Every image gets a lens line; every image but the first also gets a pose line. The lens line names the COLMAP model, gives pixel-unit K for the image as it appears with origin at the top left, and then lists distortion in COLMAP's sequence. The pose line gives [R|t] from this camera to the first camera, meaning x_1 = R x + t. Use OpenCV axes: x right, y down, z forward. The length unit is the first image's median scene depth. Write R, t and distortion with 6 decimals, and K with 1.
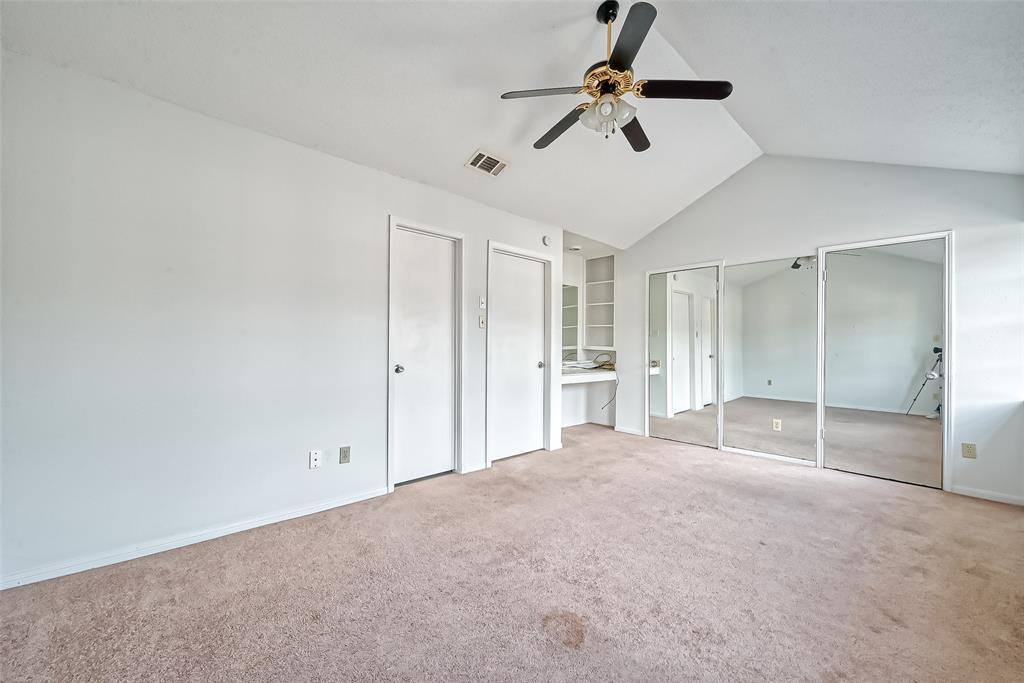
lens RADIAL K [[404.6, 0, 517.0], [0, 404.6, 343.3], [0, 0, 1]] dist [0.001122, 0.000012]
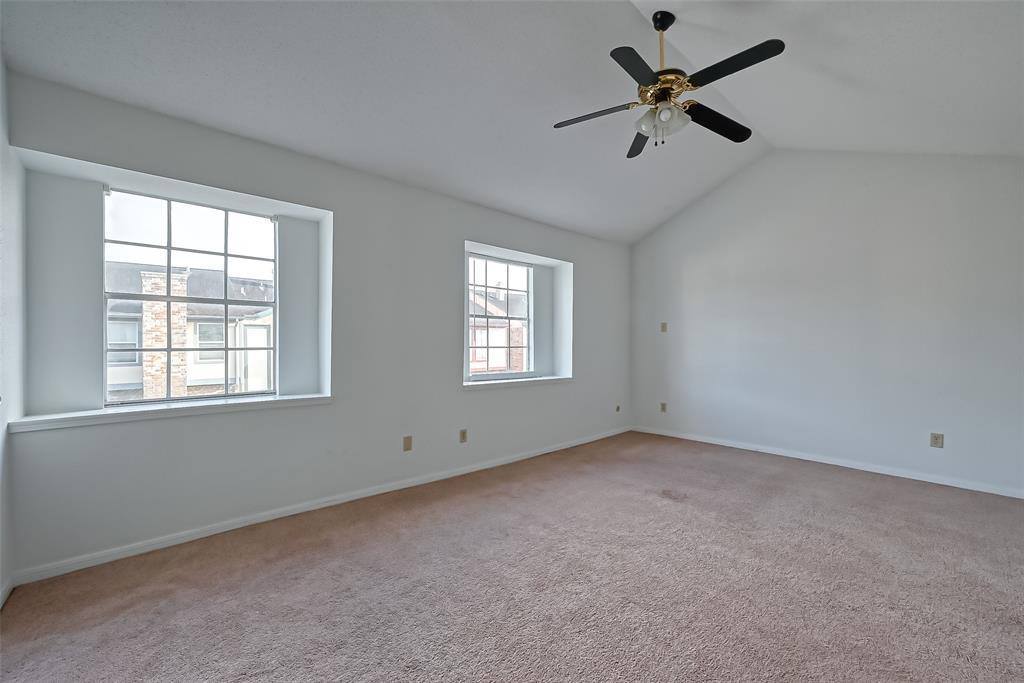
lens RADIAL K [[404.6, 0, 511.9], [0, 404.6, 343.1], [0, 0, 1]] dist [0.001122, 0.000012]
pose [[-0.999580, -0.011388, 0.026661, 0.409144], [-0.011530, 0.999920, -0.005179, 0.009340], [-0.026600, -0.005485, -0.999631, 1.465110]]
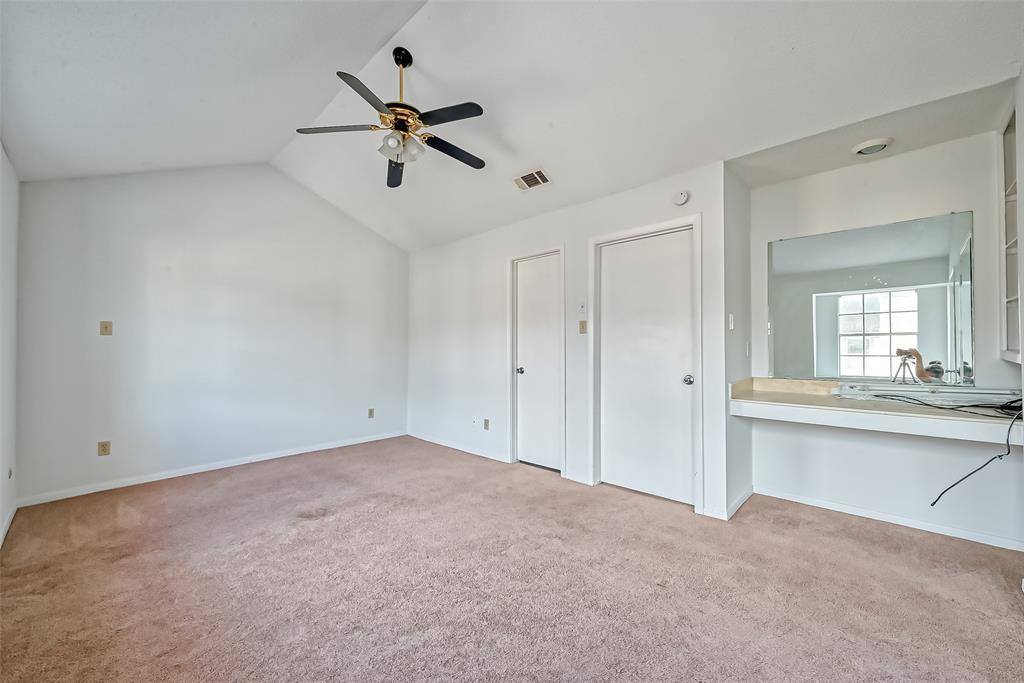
lens RADIAL K [[404.6, 0, 515.7], [0, 404.6, 343.6], [0, 0, 1]] dist [0.001122, 0.000012]
pose [[0.059350, -0.024230, -0.997943, 0.972922], [0.009979, 0.999670, -0.023679, 0.008237], [0.998187, -0.008553, 0.059573, 0.897144]]
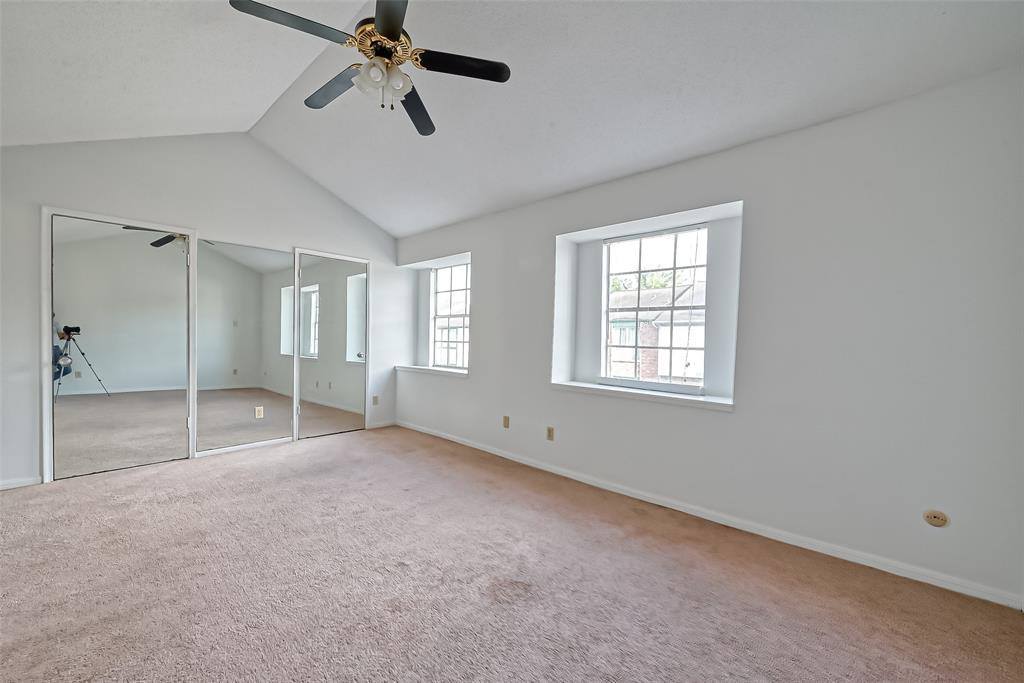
lens RADIAL K [[404.6, 0, 513.4], [0, 404.6, 345.5], [0, 0, 1]] dist [0.001122, 0.000012]
pose [[-0.071999, -0.026684, 0.997048, -0.511247], [-0.022990, 0.999421, 0.025088, -0.006885], [-0.997140, -0.021116, -0.072571, 0.554743]]
